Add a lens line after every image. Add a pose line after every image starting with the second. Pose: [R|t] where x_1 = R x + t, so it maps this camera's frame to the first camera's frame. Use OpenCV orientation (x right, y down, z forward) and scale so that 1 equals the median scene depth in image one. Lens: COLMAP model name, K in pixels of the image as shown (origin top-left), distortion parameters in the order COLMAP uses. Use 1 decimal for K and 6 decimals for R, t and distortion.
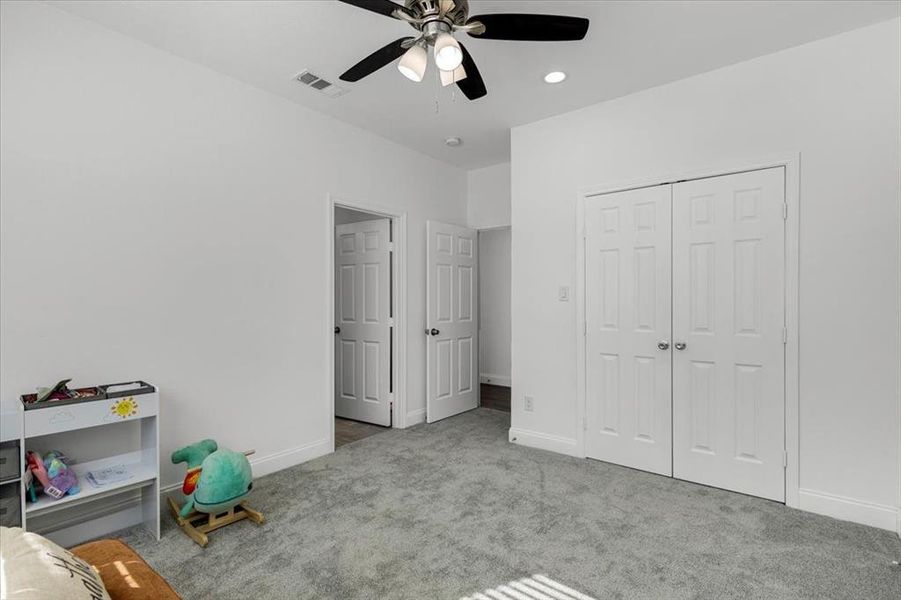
lens RADIAL K [[419.3, 0, 452.6], [0, 419.3, 303.0], [0, 0, 1]] dist [0.002968, 0.000072]
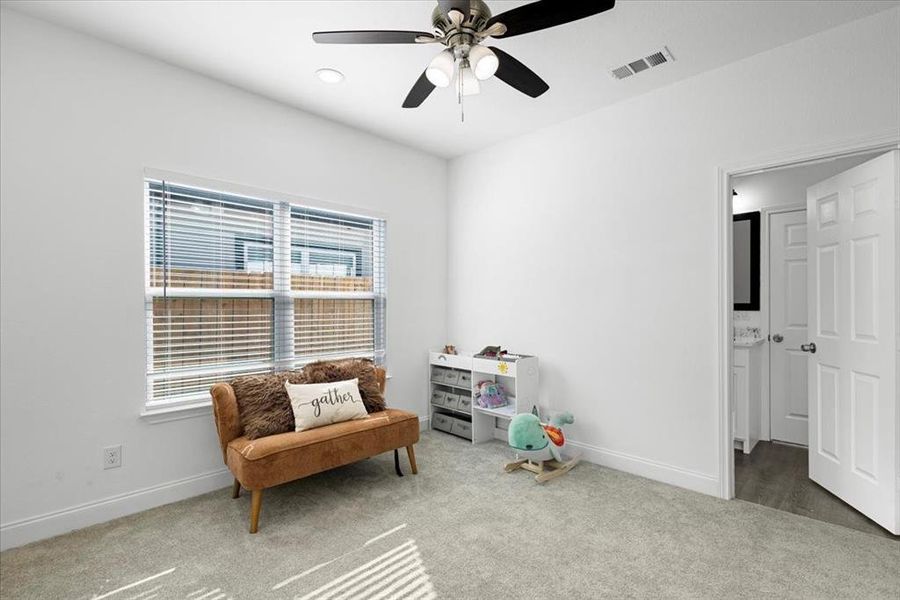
lens RADIAL K [[418.9, 0, 452.1], [0, 418.9, 303.0], [0, 0, 1]] dist [0.002968, 0.000072]
pose [[-0.103696, -0.001212, -0.994608, 0.649509], [-0.000445, 0.999999, -0.001172, -0.003137], [0.994609, 0.000321, -0.103697, 0.711377]]
